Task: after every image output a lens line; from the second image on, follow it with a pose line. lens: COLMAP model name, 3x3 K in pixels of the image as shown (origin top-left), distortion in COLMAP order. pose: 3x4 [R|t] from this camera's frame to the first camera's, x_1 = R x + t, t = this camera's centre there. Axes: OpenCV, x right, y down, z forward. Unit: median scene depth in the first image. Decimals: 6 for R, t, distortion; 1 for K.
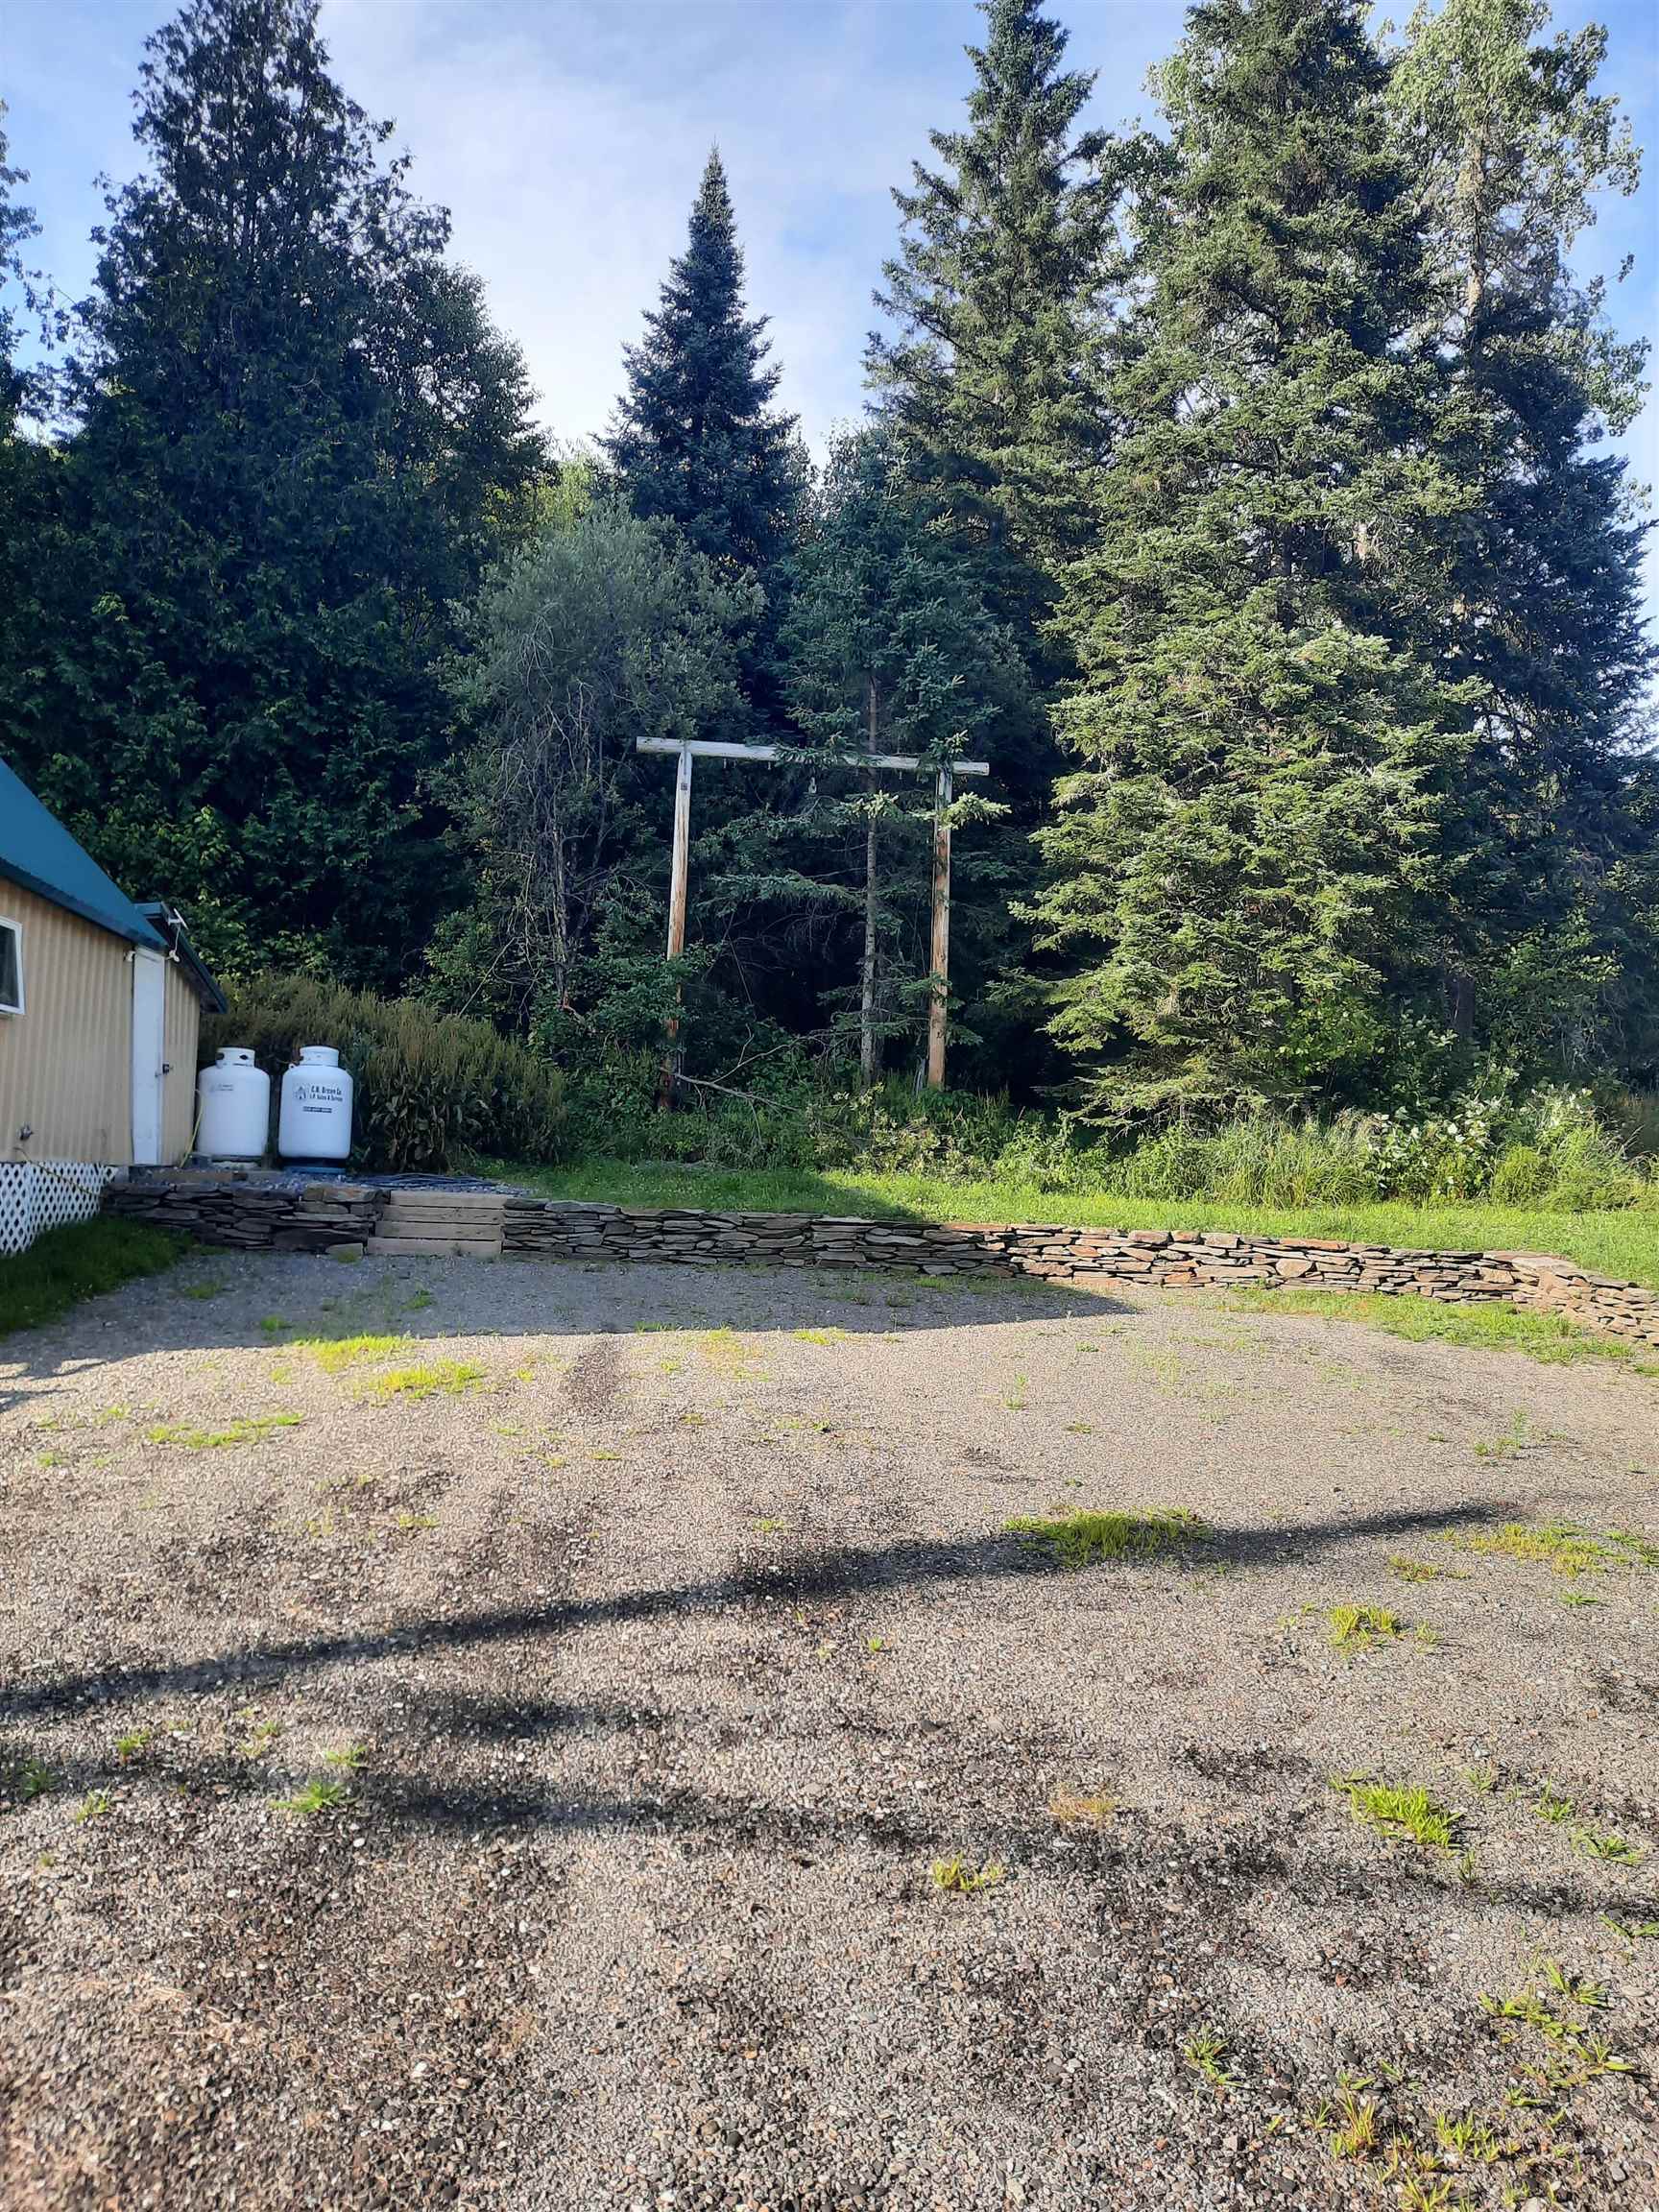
lens RADIAL K [[1616.8, 0, 819.0], [0, 1616.8, 1113.0], [0, 0, 1]] dist [0.047029, -0.048387]
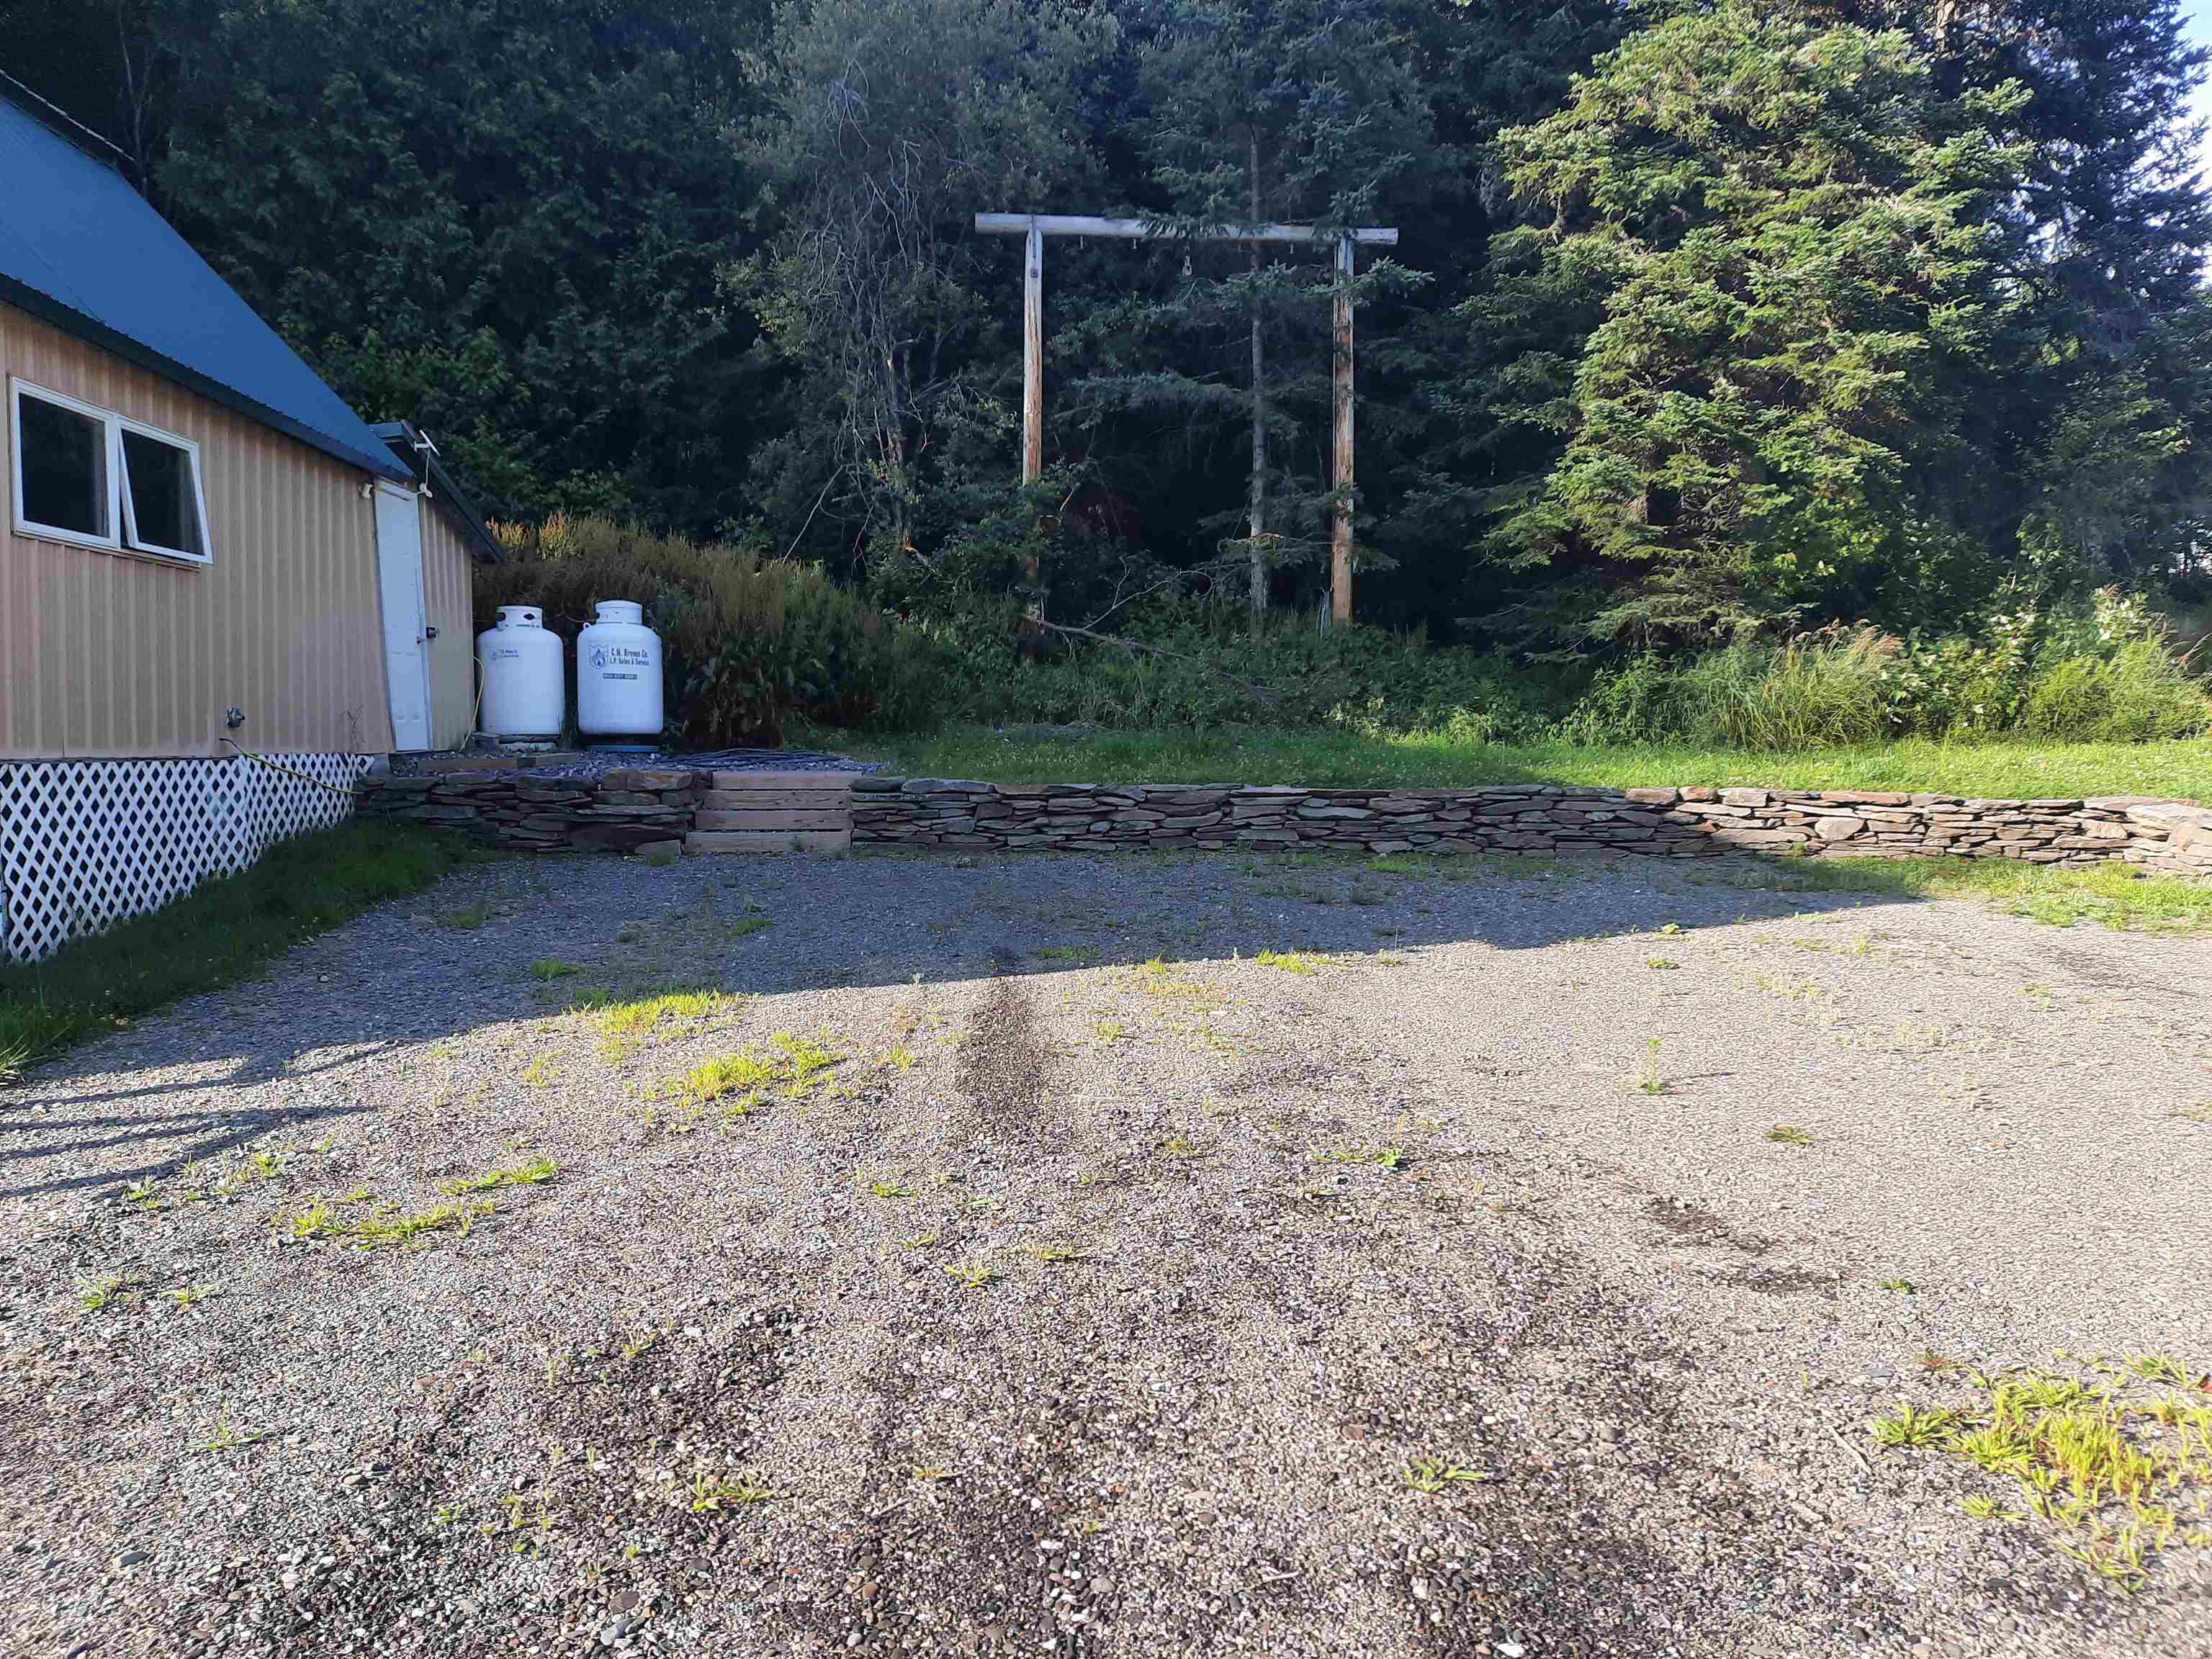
lens RADIAL K [[1616.8, 0, 1119.3], [0, 1616.8, 843.2], [0, 0, 1]] dist [0.047029, -0.048387]
pose [[0.999015, -0.035422, -0.026740, -0.032334], [0.038143, 0.993284, 0.109235, 0.001355], [0.022691, -0.110147, 0.993656, 0.159224]]
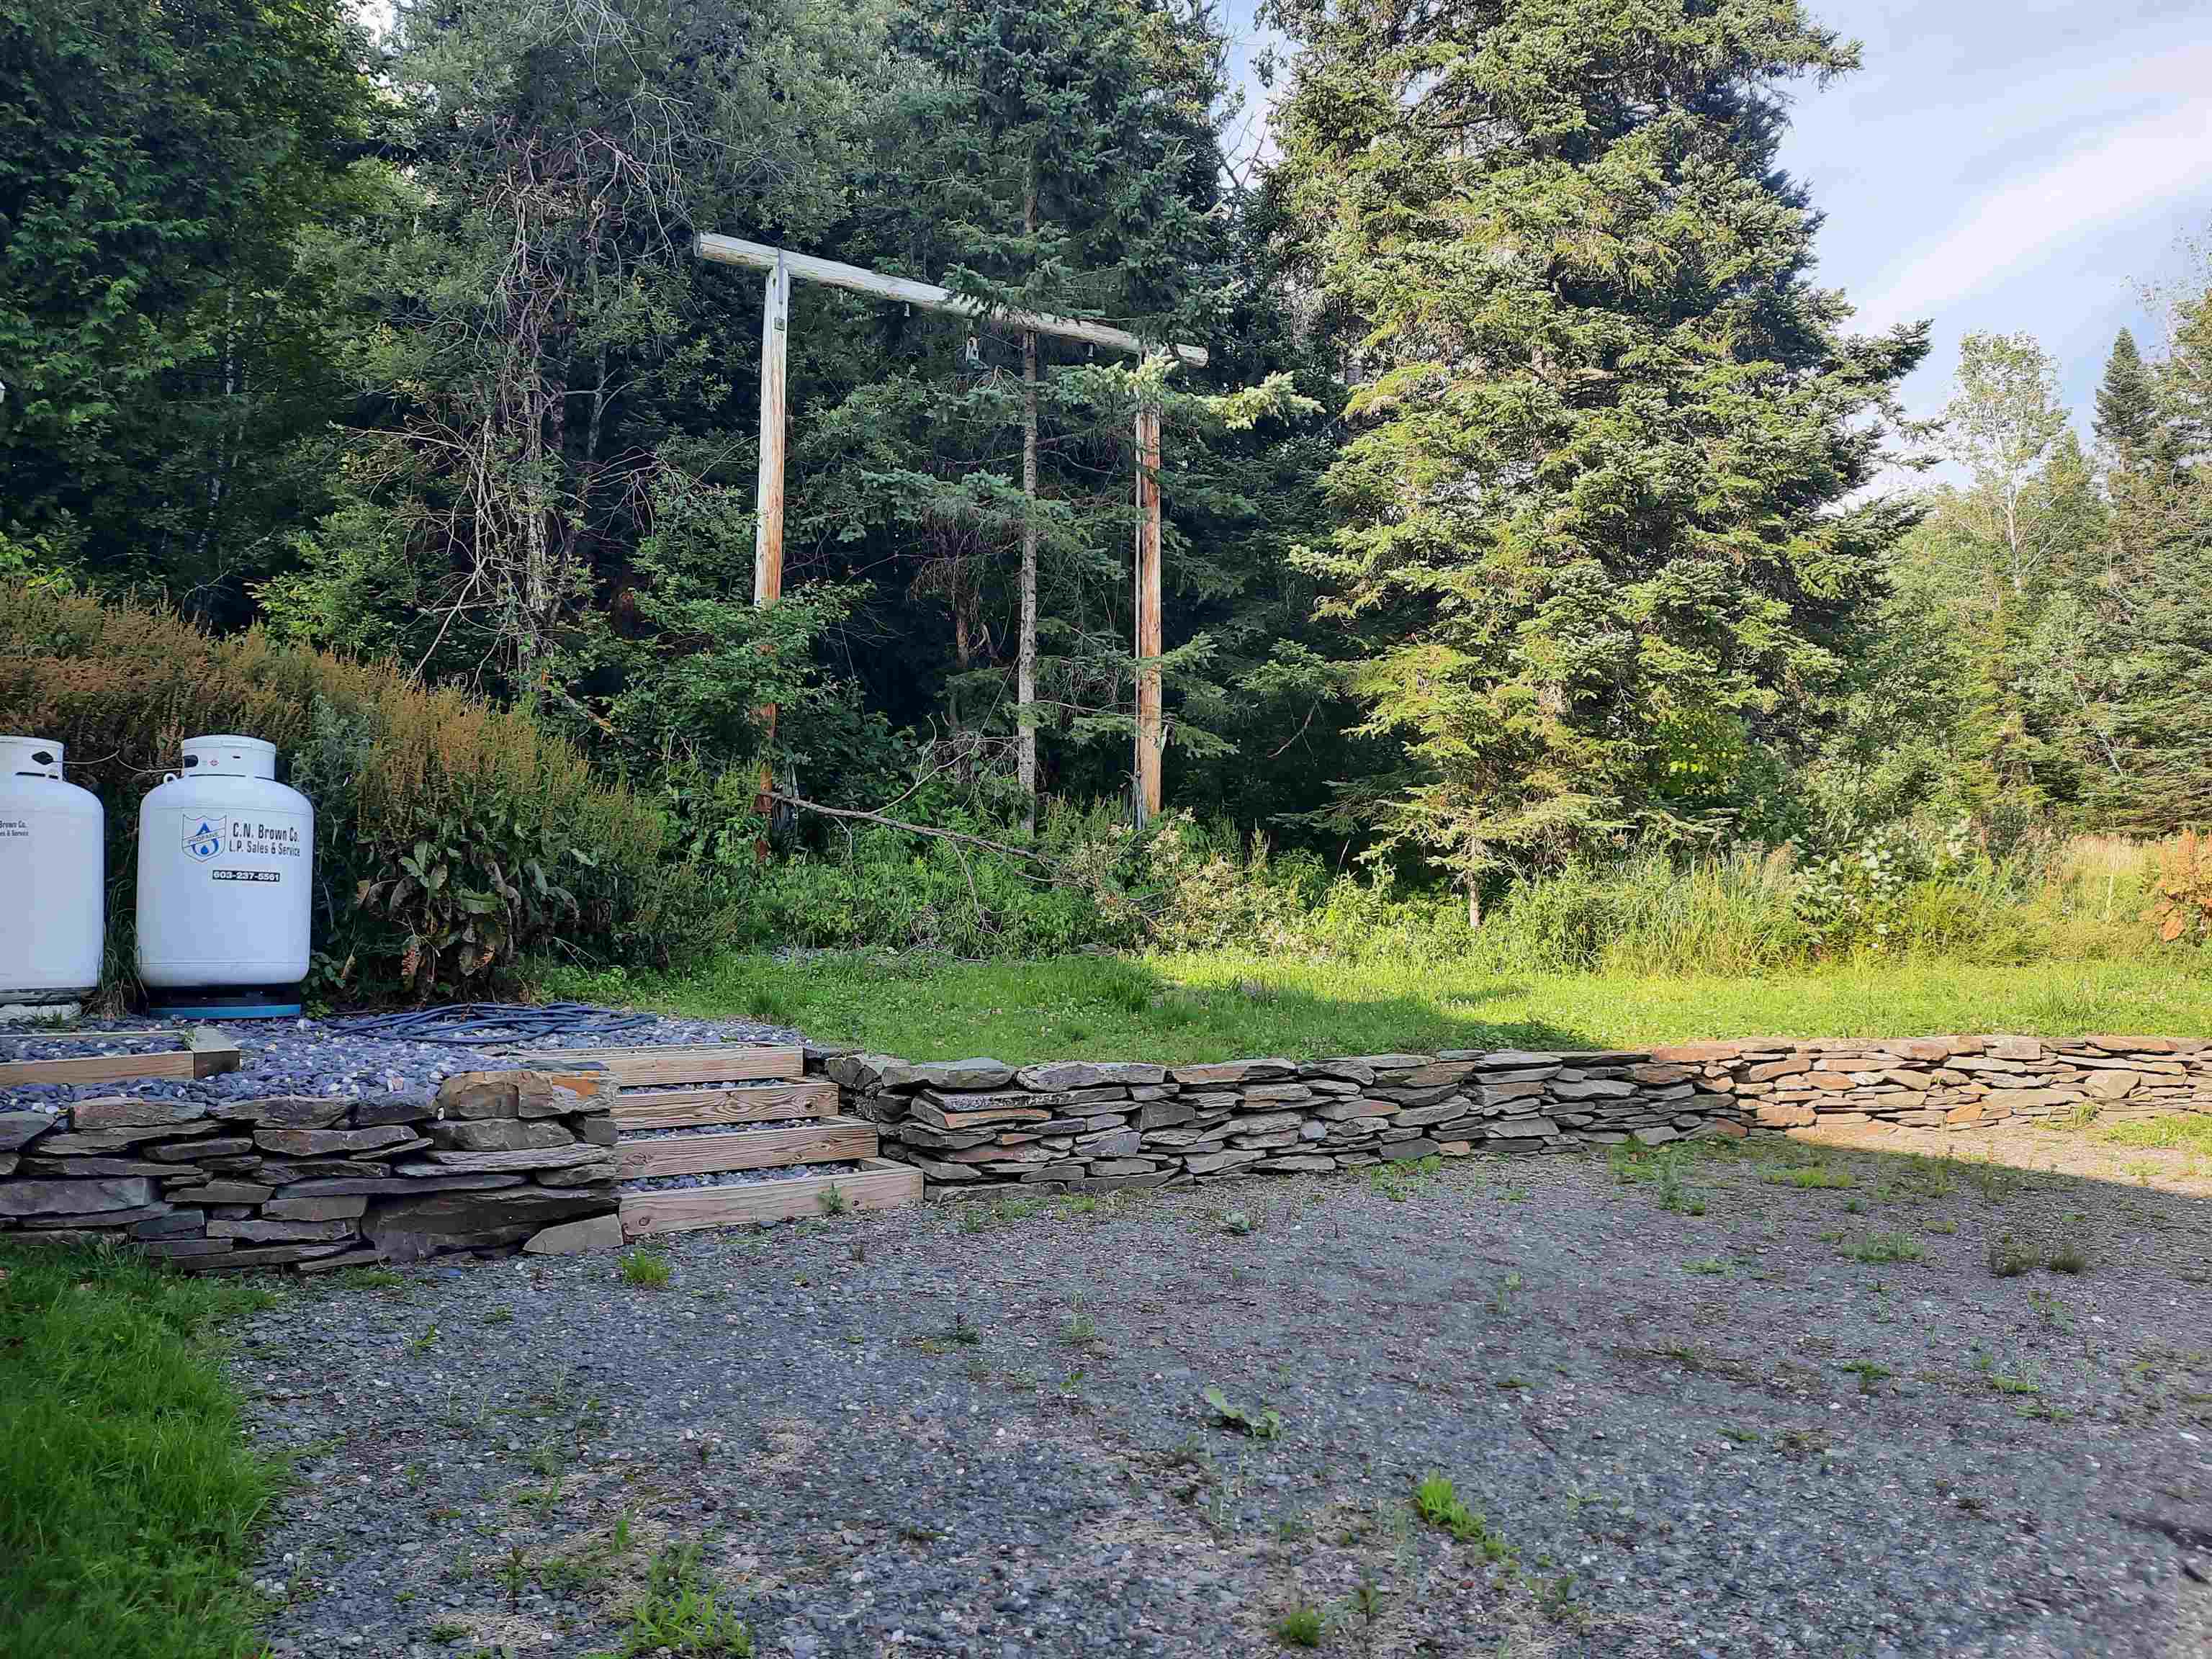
lens RADIAL K [[1616.8, 0, 1143.9], [0, 1616.8, 858.7], [0, 0, 1]] dist [0.047029, -0.048387]
pose [[0.904689, -0.021518, 0.425529, -0.264185], [0.021469, 0.999757, 0.004911, -0.003726], [-0.425531, 0.004692, 0.904932, 0.469977]]
